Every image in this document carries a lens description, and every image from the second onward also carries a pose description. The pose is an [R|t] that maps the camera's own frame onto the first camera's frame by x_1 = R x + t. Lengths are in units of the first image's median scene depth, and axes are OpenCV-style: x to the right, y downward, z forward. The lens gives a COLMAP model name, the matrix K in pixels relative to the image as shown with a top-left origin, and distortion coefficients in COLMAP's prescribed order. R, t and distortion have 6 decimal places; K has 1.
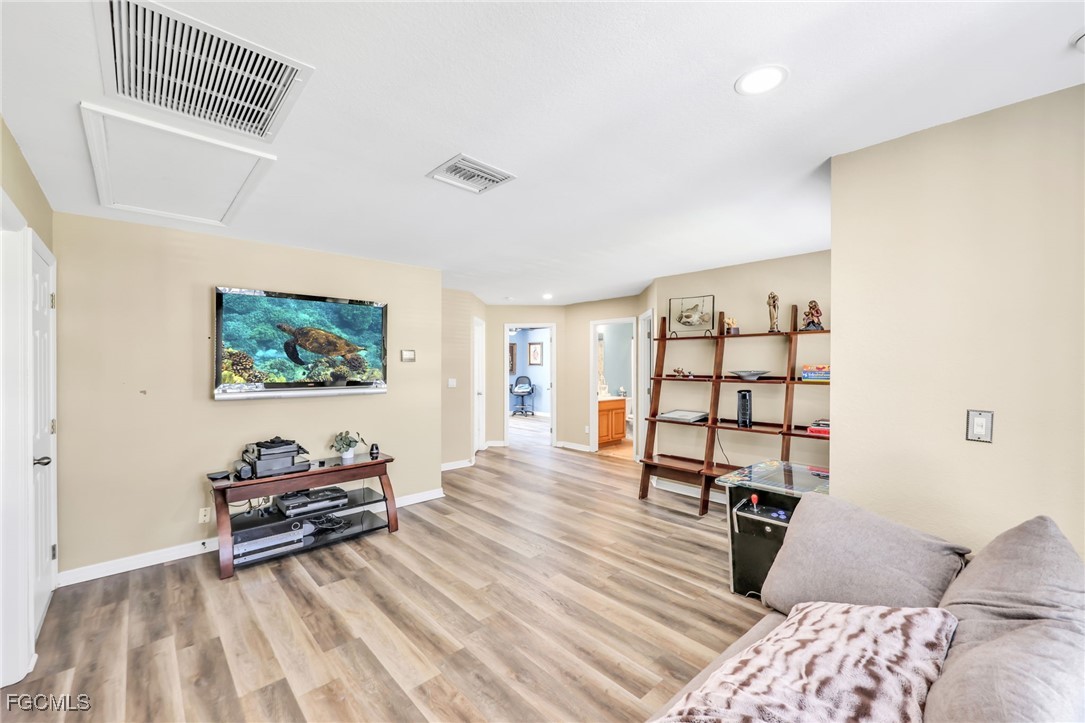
lens RADIAL K [[432.2, 0, 542.5], [0, 432.2, 362.4], [0, 0, 1]] dist [-0.001824, -0.000187]
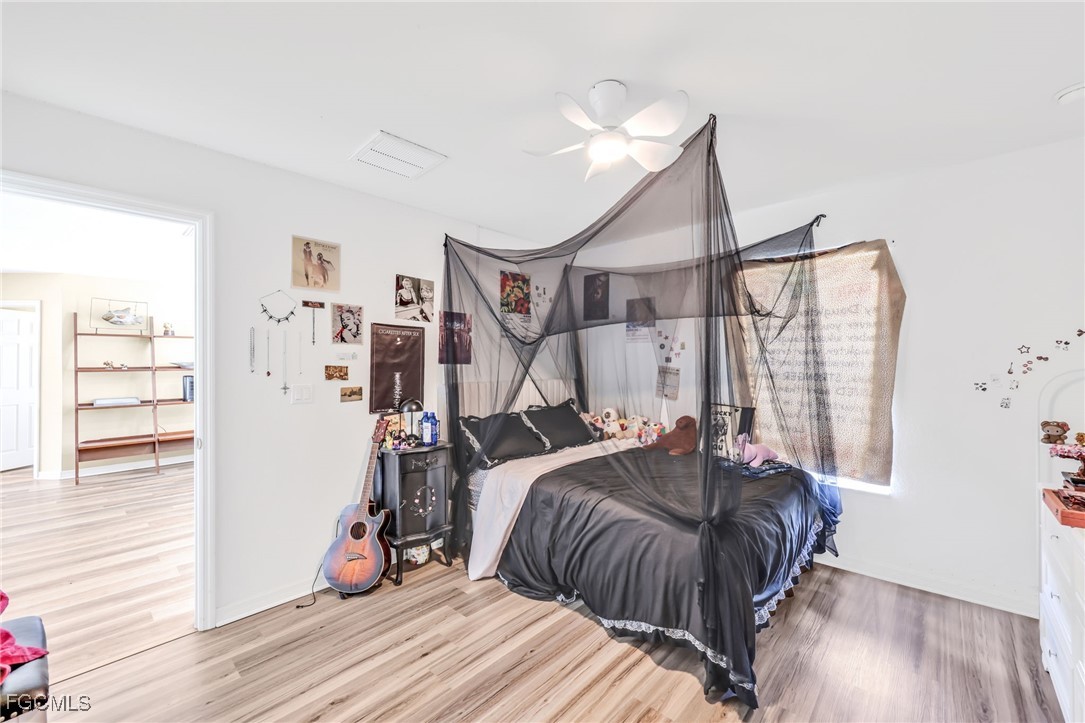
lens RADIAL K [[432.2, 0, 542.1], [0, 432.2, 356.4], [0, 0, 1]] dist [-0.001824, -0.000187]
pose [[-0.062969, -0.002571, 0.998012, -0.910246], [0.006086, 0.999977, 0.002960, 0.004343], [-0.997997, 0.006261, -0.062952, -0.072263]]
